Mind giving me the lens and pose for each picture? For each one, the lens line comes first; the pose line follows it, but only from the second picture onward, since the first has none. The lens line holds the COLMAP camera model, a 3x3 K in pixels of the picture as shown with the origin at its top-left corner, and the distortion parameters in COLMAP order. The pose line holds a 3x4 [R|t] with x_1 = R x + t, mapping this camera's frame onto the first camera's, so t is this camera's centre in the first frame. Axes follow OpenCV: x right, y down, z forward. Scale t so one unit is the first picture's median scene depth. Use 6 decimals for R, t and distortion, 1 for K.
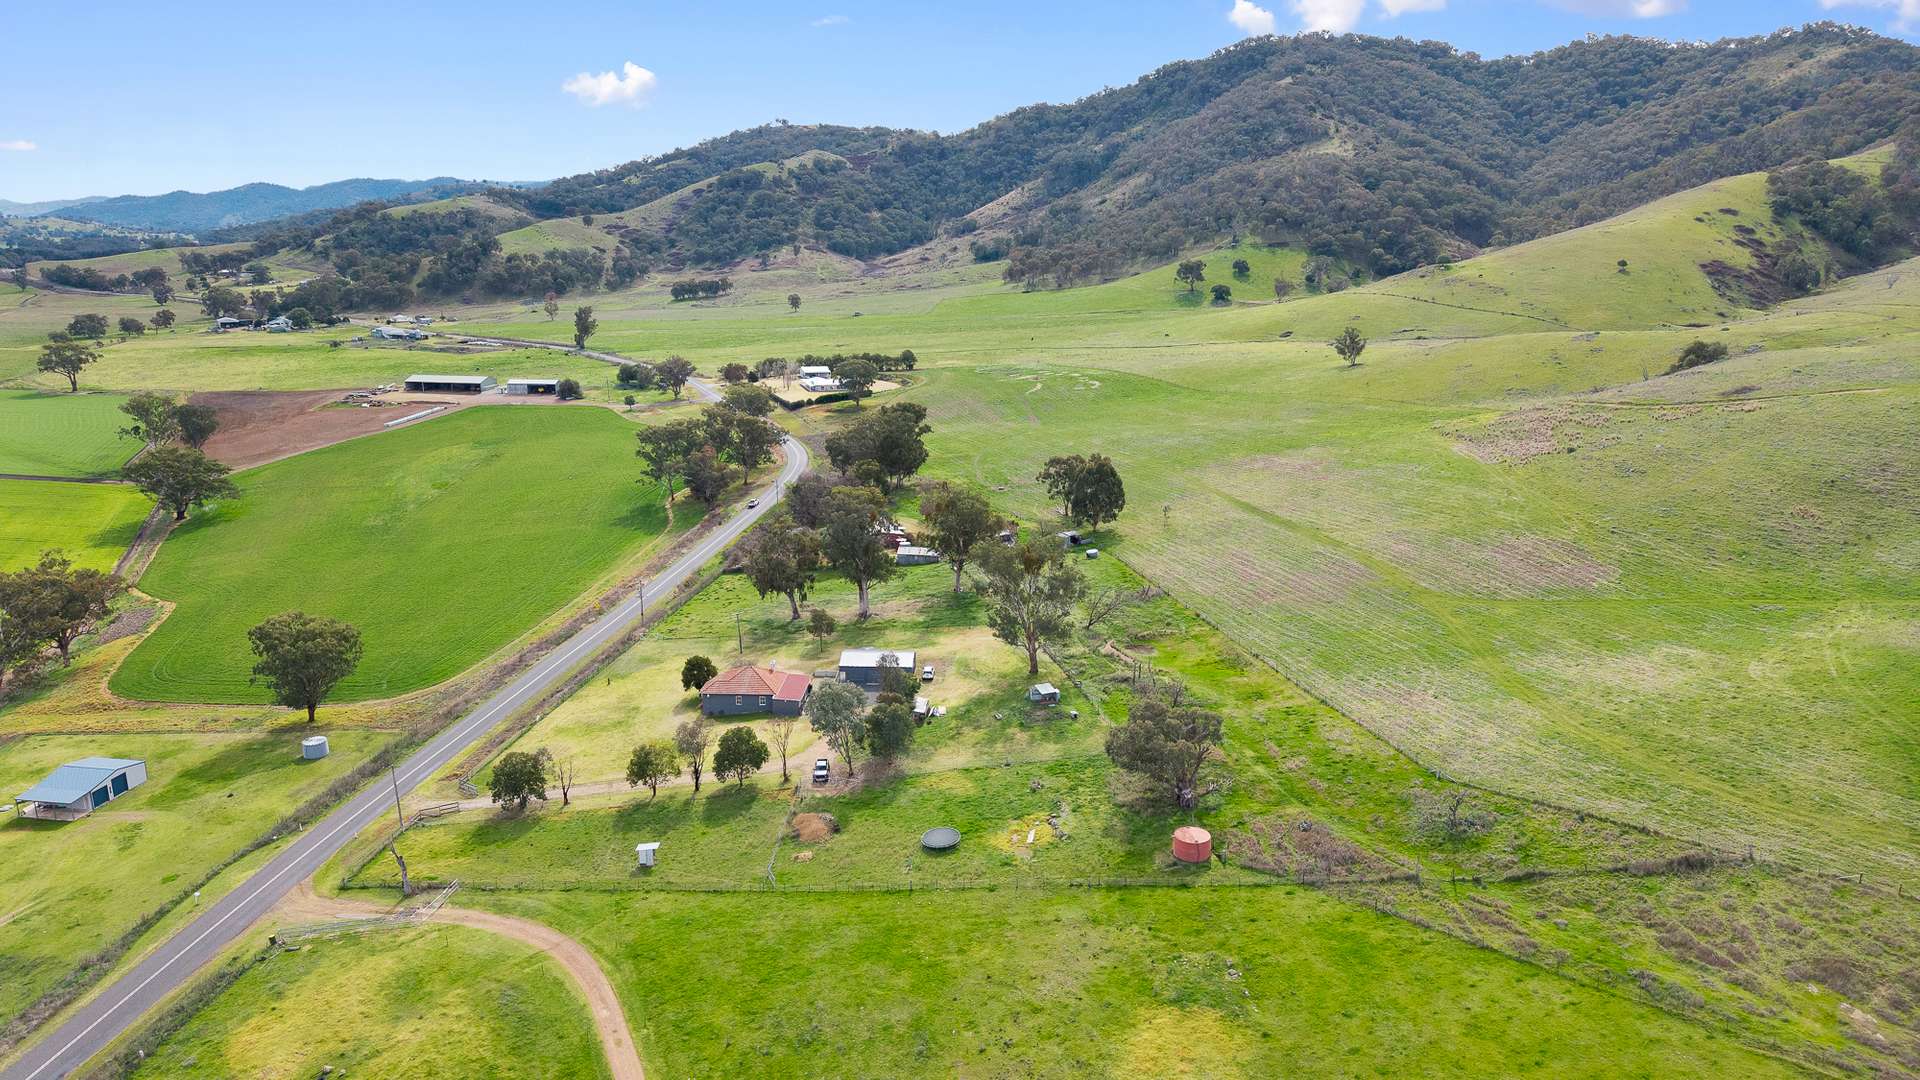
lens RADIAL K [[1278.1, 0, 960.0], [0, 1278.1, 540.0], [0, 0, 1]] dist [-0.001775, -0.003364]
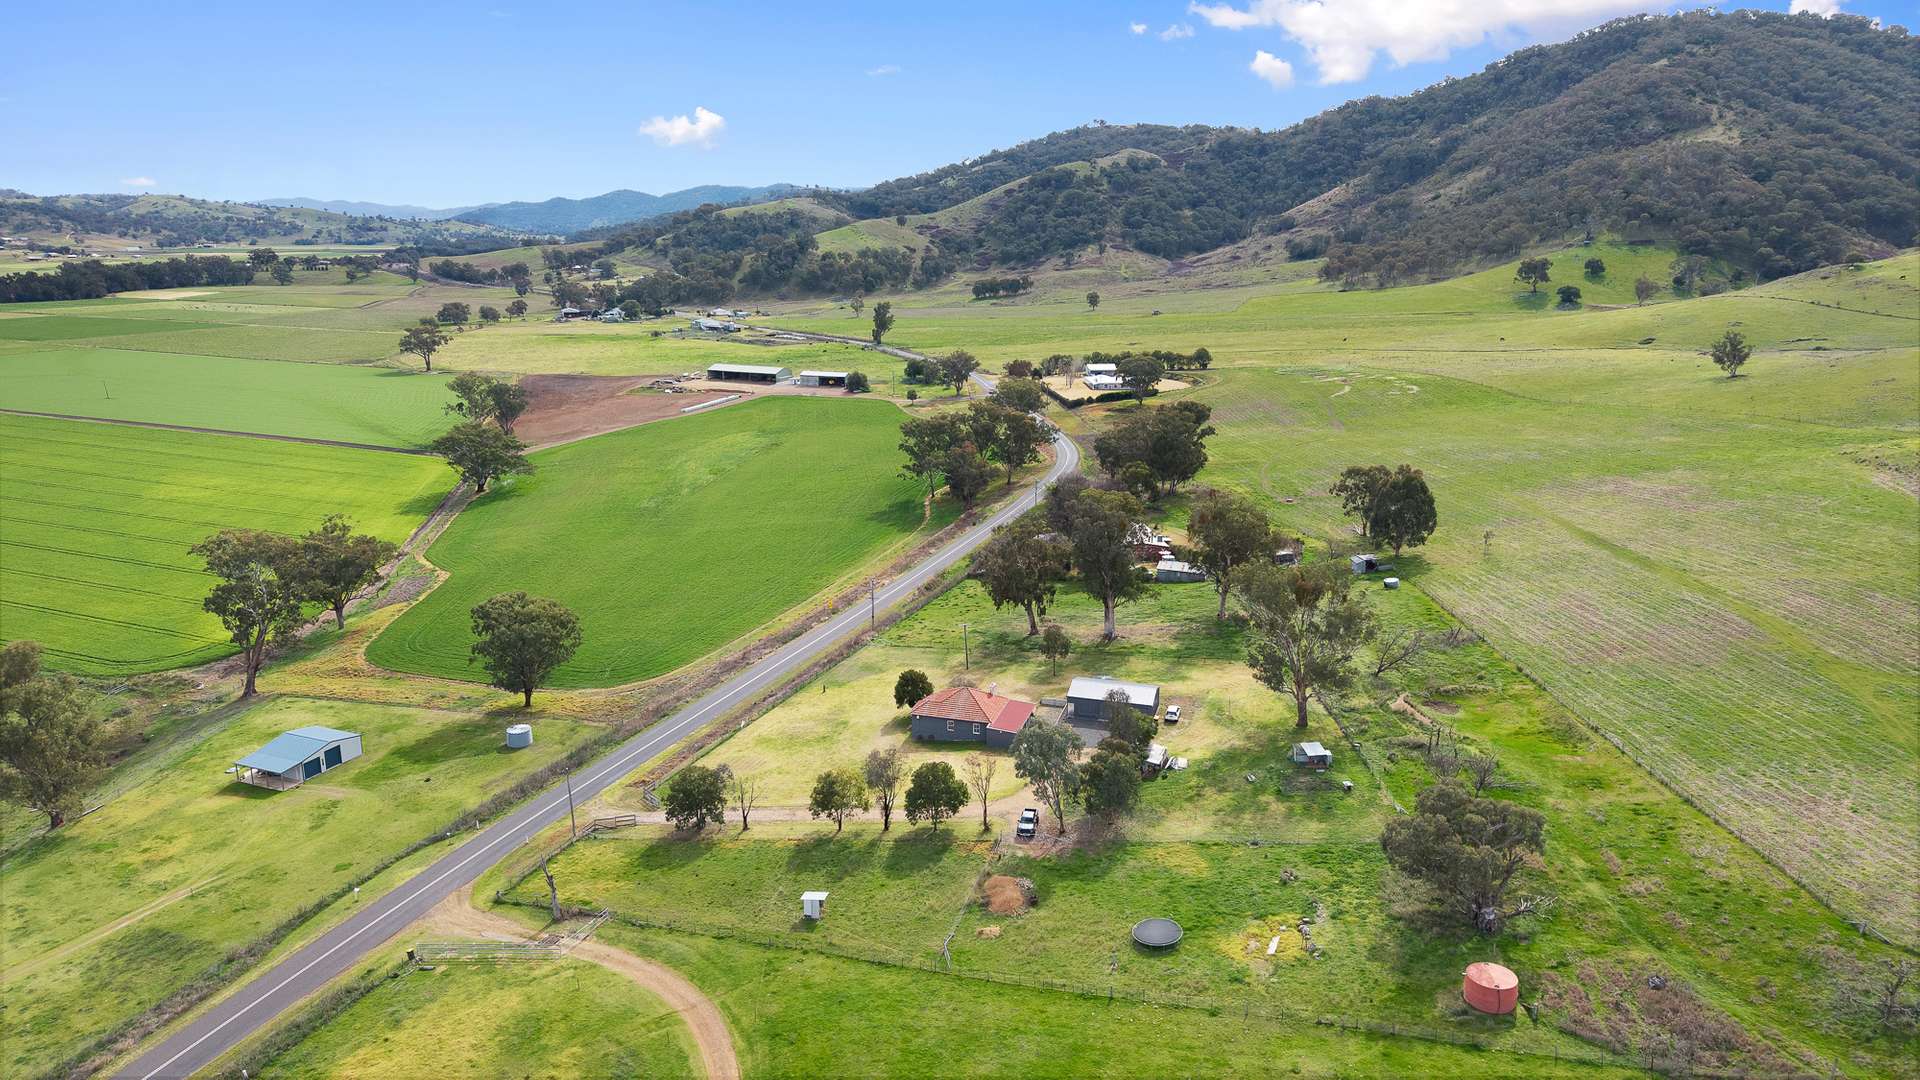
lens RADIAL K [[1268.7, 0, 954.2], [0, 1268.7, 545.0], [0, 0, 1]] dist [0.031622, -0.046717]
pose [[0.970477, 0.057204, -0.234314, 0.020532], [-0.056861, 0.998348, 0.008225, -0.005273], [0.234397, 0.005341, 0.972126, 0.111005]]
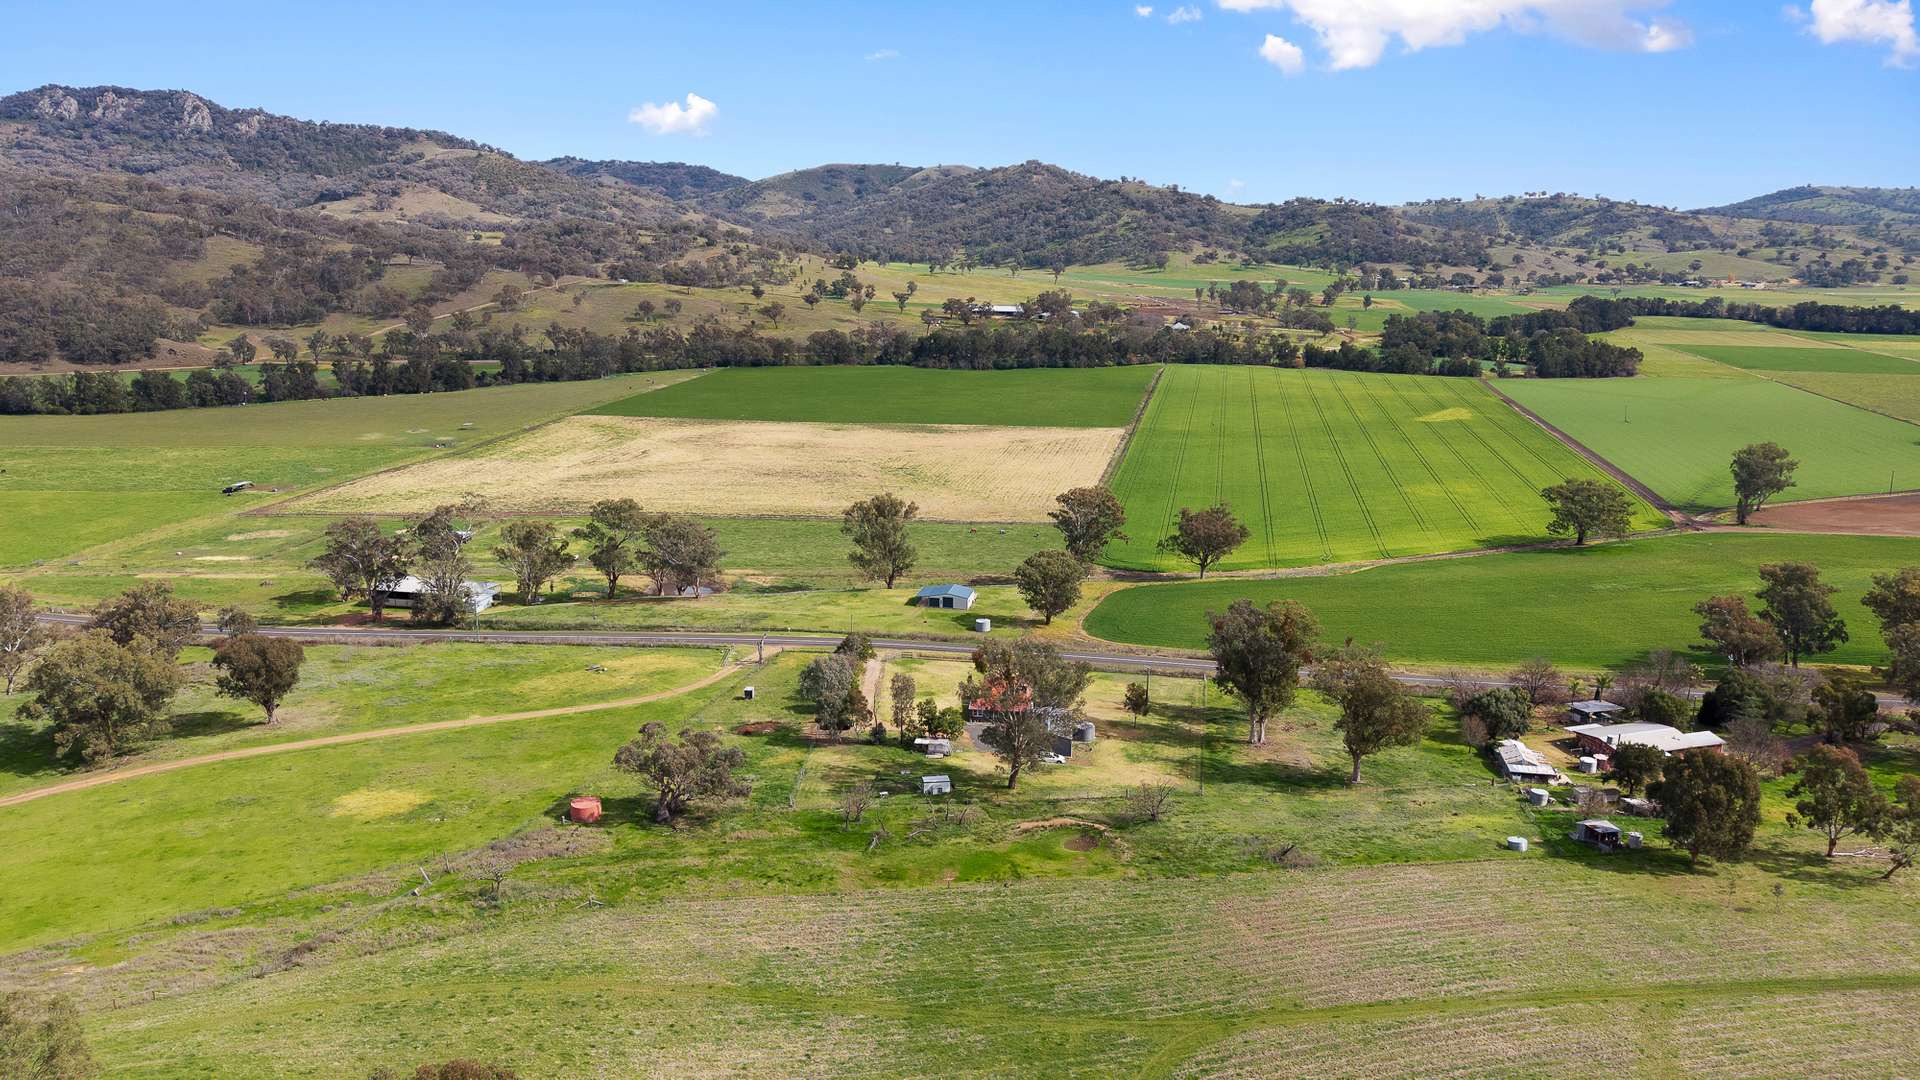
lens RADIAL K [[1278.1, 0, 960.0], [0, 1278.1, 540.0], [0, 0, 1]] dist [-0.001775, -0.003364]
pose [[-0.066947, 0.225470, -0.971947, 0.724904], [-0.244394, 0.940752, 0.235067, -0.217731], [0.967362, 0.253275, -0.007877, 0.715799]]
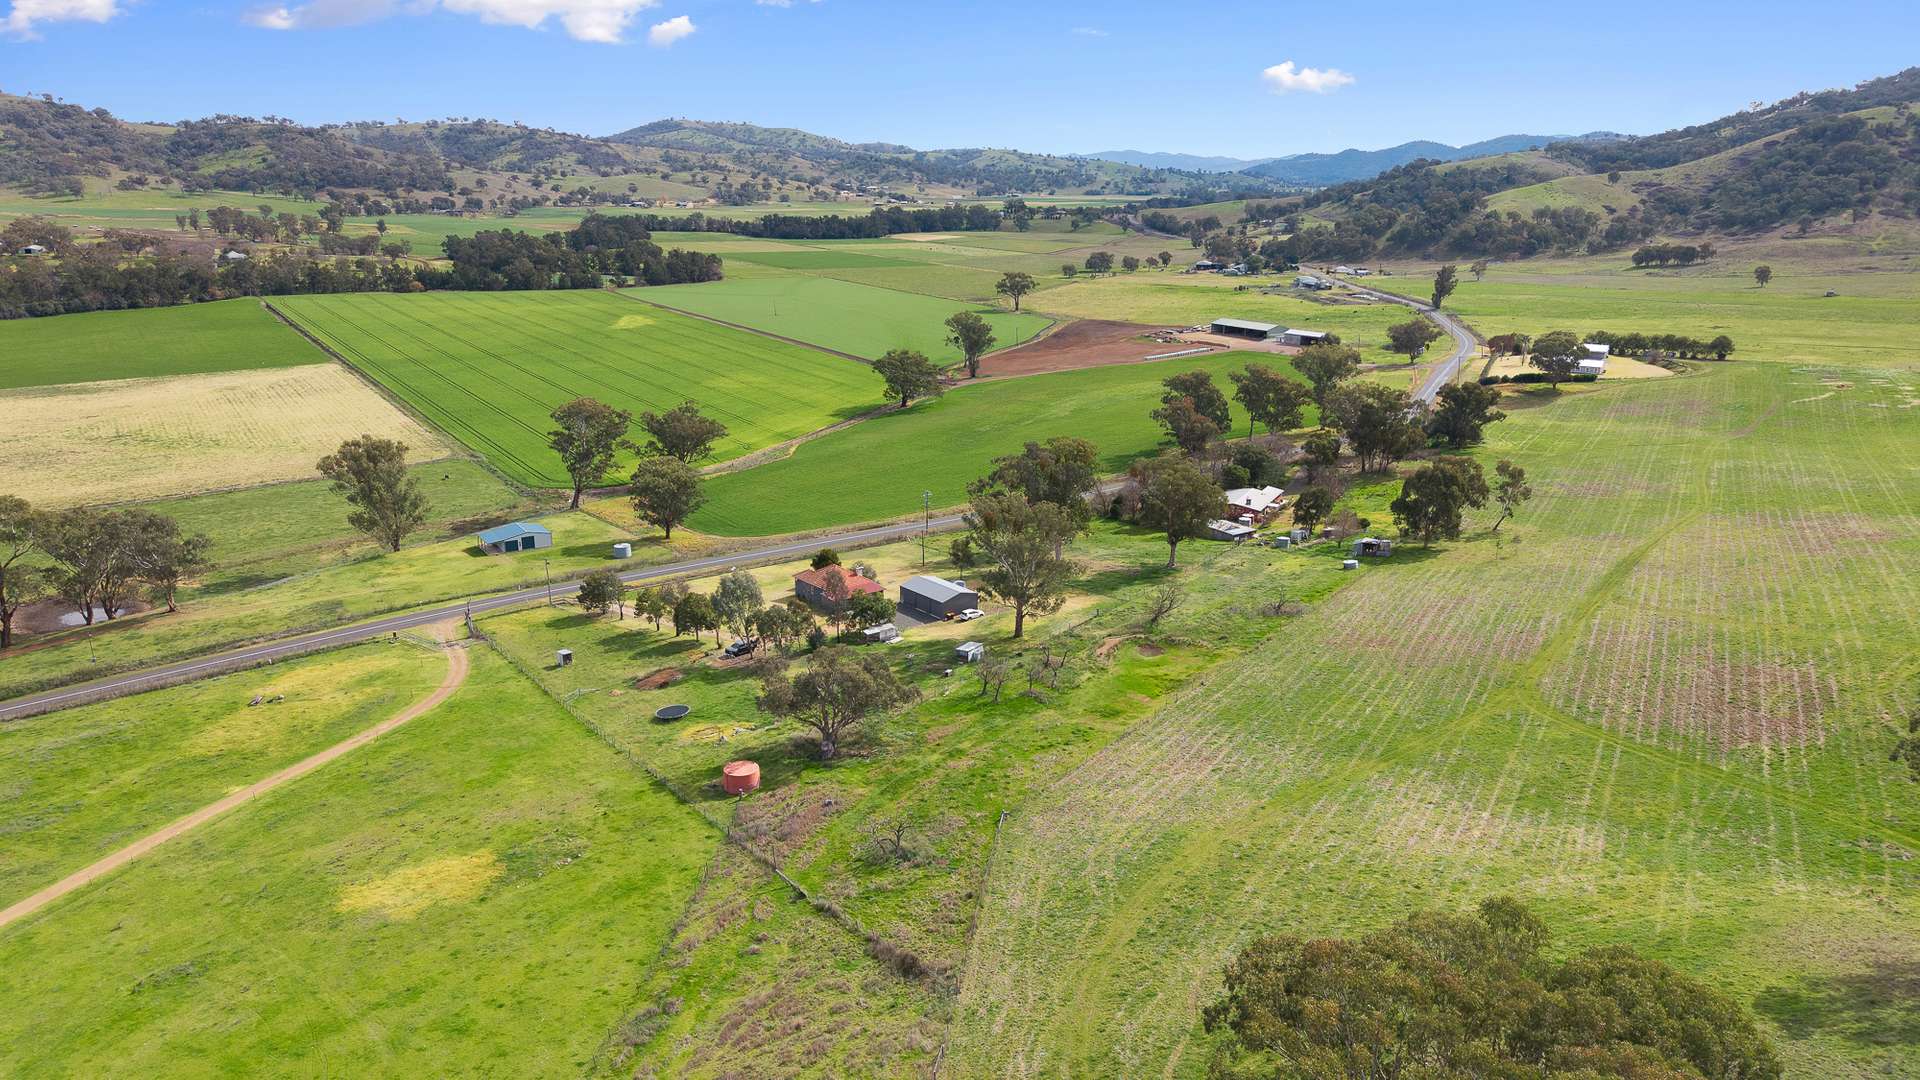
lens RADIAL K [[1278.1, 0, 960.0], [0, 1278.1, 540.0], [0, 0, 1]] dist [-0.001775, -0.003364]
pose [[0.671991, 0.204742, -0.711694, 0.549785], [-0.182199, 0.977192, 0.109085, -0.052500], [0.717796, 0.056366, 0.693968, 0.219137]]
